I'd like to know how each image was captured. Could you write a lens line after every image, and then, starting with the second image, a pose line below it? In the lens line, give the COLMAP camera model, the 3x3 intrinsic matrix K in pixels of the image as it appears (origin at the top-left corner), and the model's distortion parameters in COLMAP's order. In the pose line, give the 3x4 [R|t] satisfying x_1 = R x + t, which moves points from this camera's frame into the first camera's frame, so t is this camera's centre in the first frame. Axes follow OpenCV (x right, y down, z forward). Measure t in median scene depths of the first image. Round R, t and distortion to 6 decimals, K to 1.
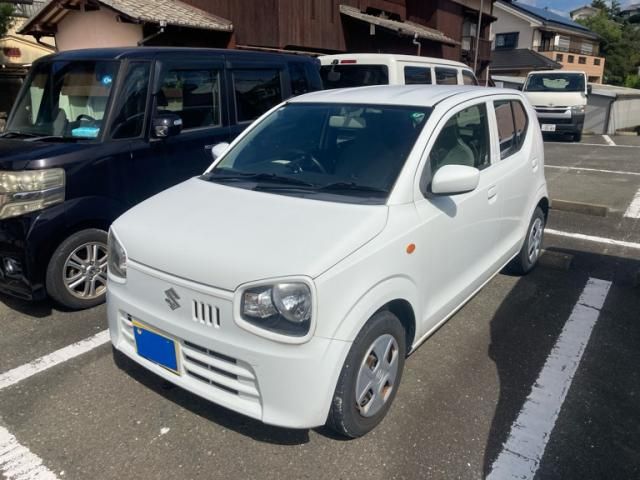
lens RADIAL K [[521.8, 0, 323.8], [0, 521.8, 239.2], [0, 0, 1]] dist [0.082877, -0.118061]
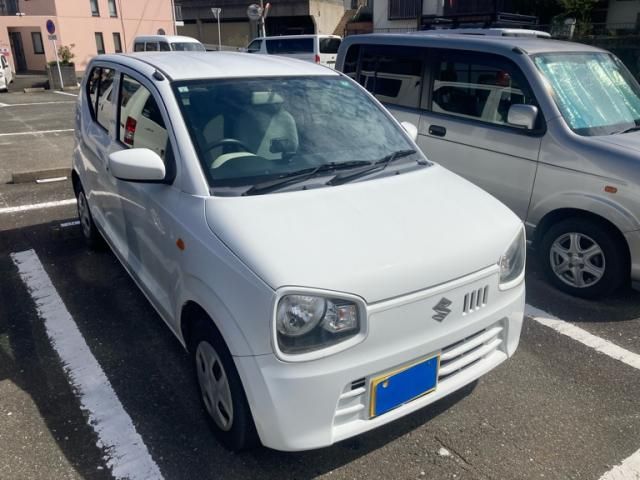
lens RADIAL K [[521.8, 0, 323.8], [0, 521.8, 239.2], [0, 0, 1]] dist [0.082877, -0.118061]
pose [[0.369340, -0.338728, 0.865362, -1.062152], [0.280085, 0.928477, 0.243891, -0.260299], [-0.886081, 0.152296, 0.437796, 0.765464]]
